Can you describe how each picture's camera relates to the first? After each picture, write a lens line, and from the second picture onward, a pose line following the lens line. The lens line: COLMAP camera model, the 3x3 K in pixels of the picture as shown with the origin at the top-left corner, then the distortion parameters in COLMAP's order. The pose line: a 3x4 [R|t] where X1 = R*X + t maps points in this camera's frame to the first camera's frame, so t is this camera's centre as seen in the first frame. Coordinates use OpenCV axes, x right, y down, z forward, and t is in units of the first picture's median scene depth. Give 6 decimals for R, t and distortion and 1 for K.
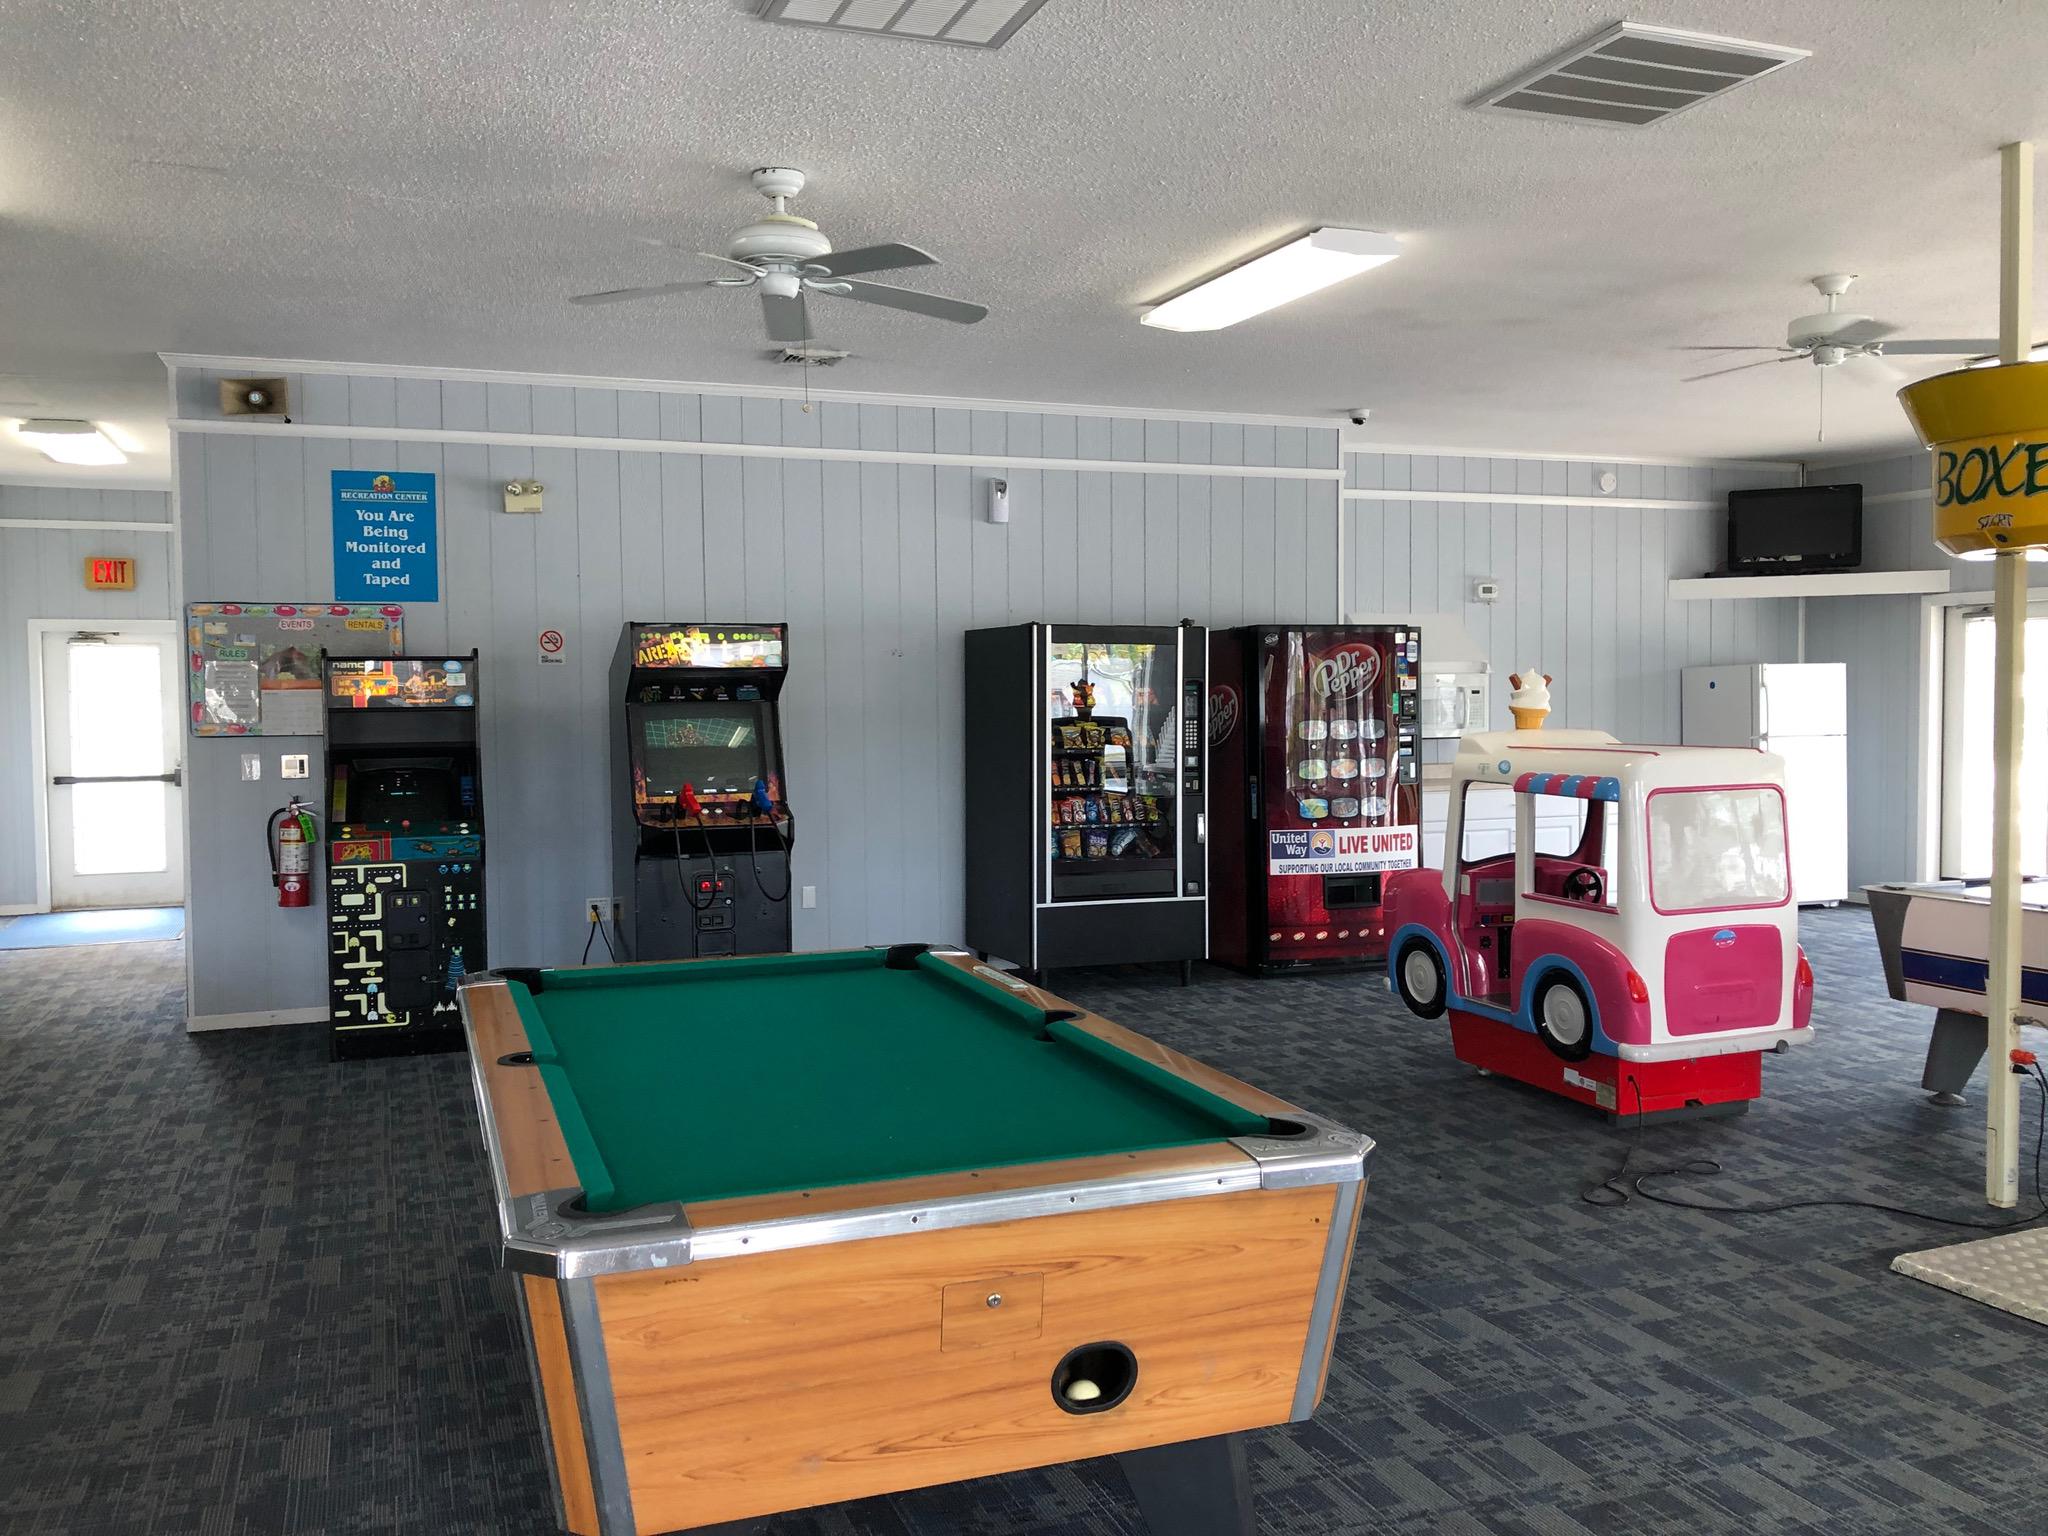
lens RADIAL K [[1675.2, 0, 1024.0], [0, 1675.2, 768.0], [0, 0, 1]] dist [0.000501, 0.020386]
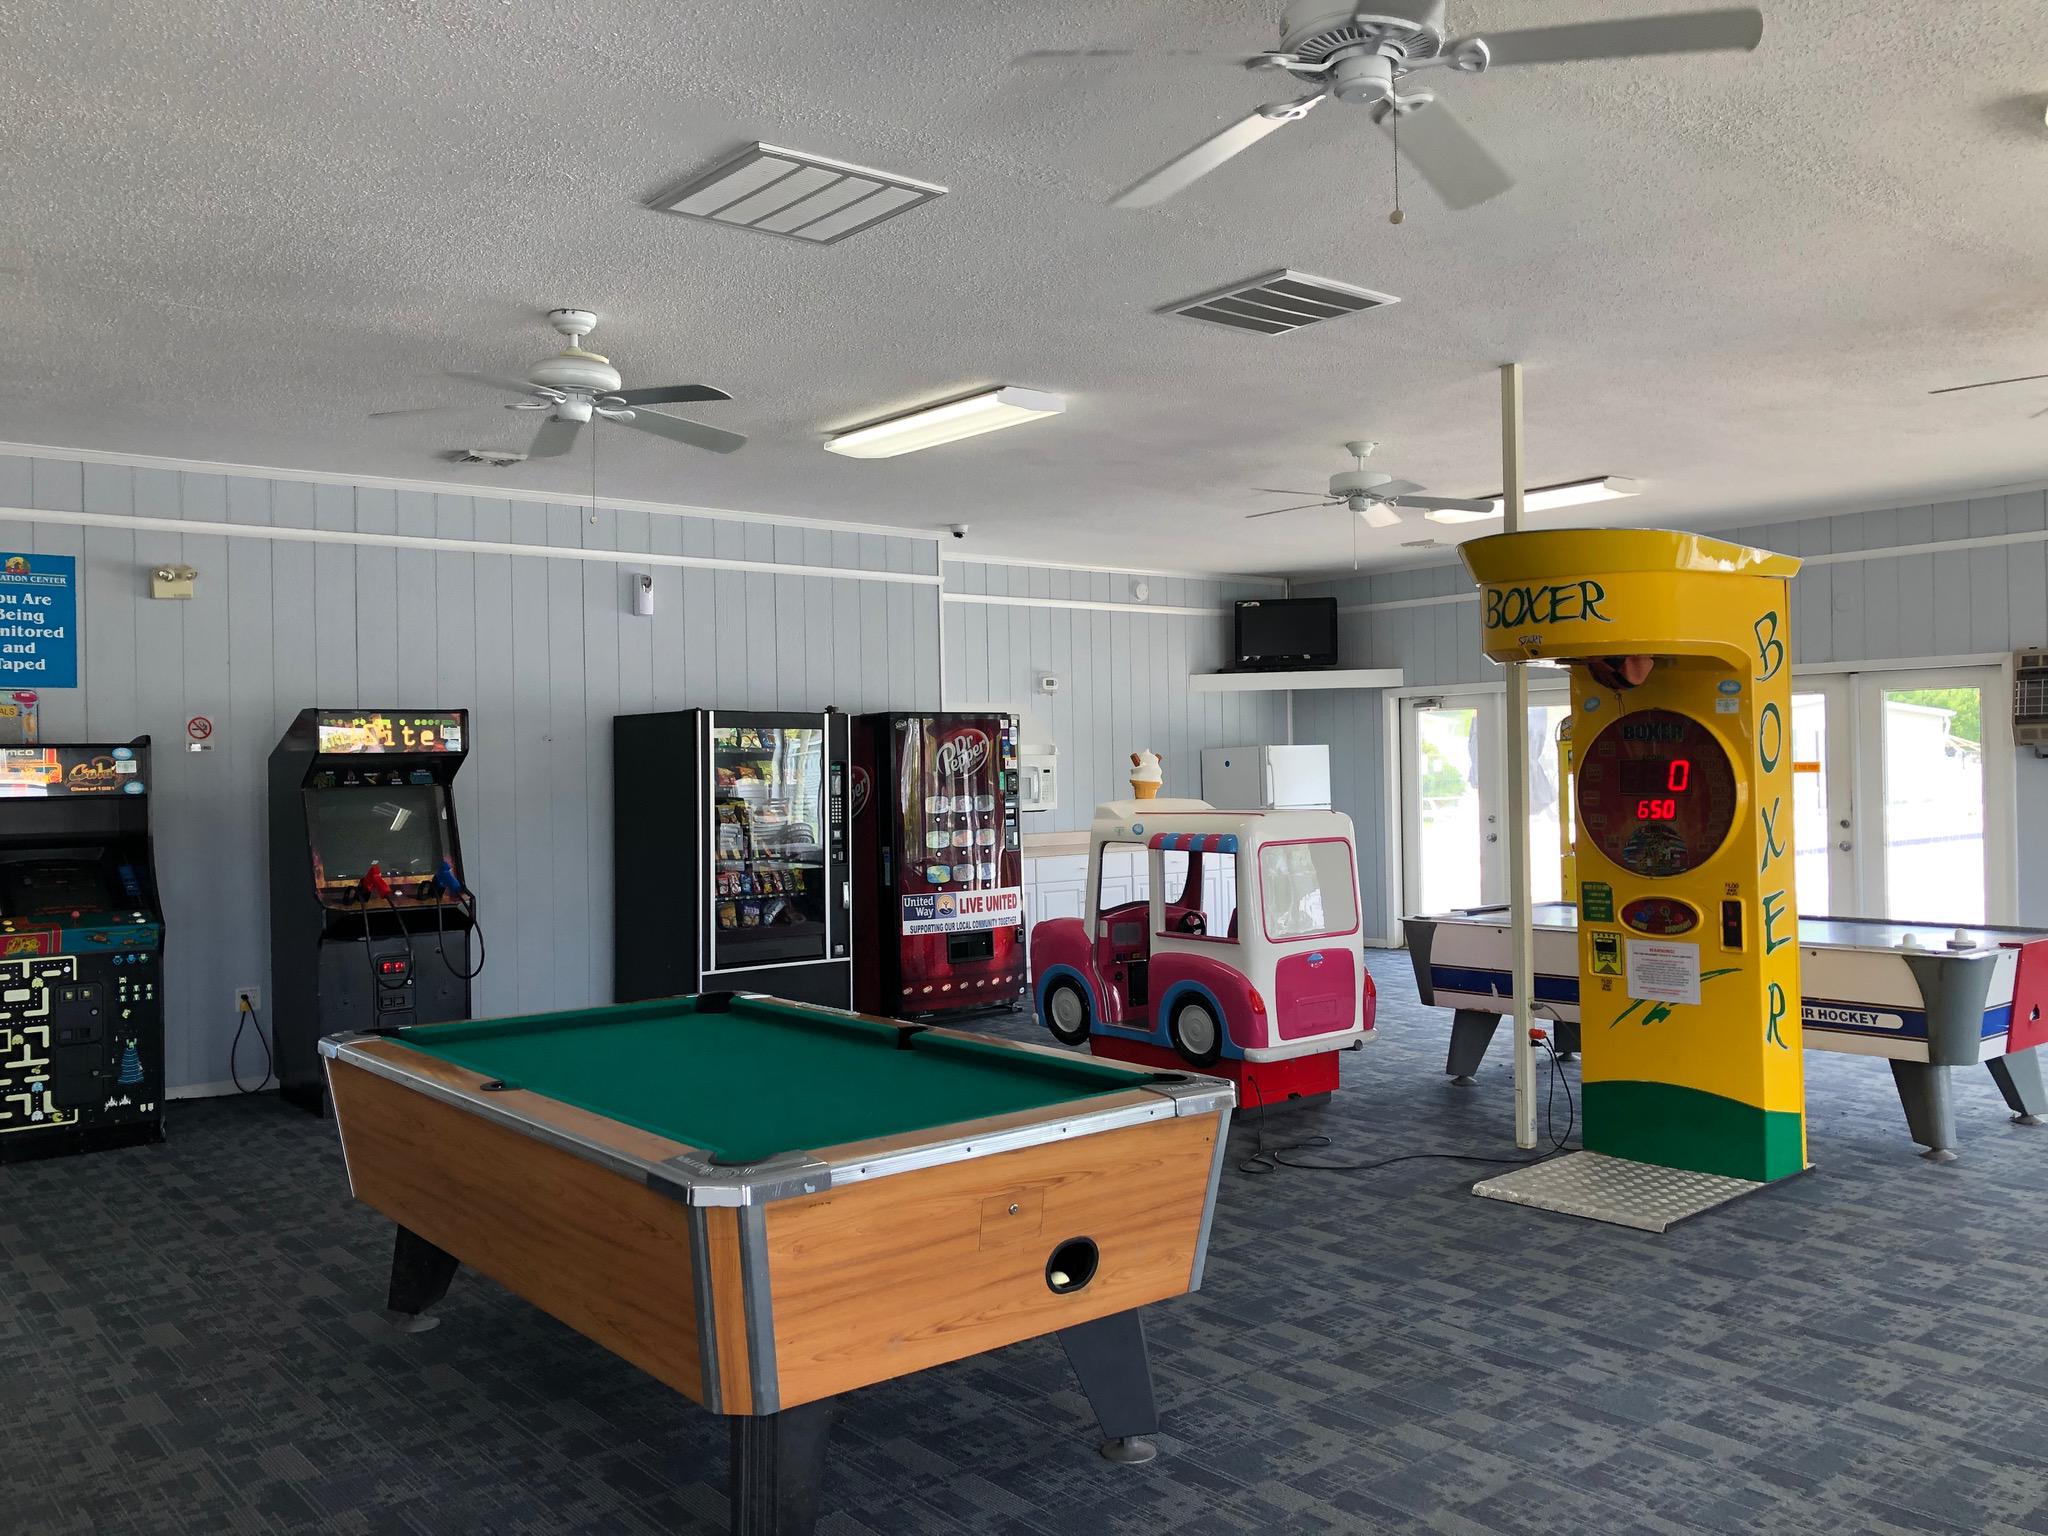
lens RADIAL K [[1696.5, 0, 1024.0], [0, 1696.5, 768.0], [0, 0, 1]] dist [0.062400, -0.127834]
pose [[0.945929, -0.009394, 0.324238, -0.202863], [0.026305, 0.998510, -0.047812, 0.012075], [-0.323305, 0.053756, 0.944767, -0.145472]]
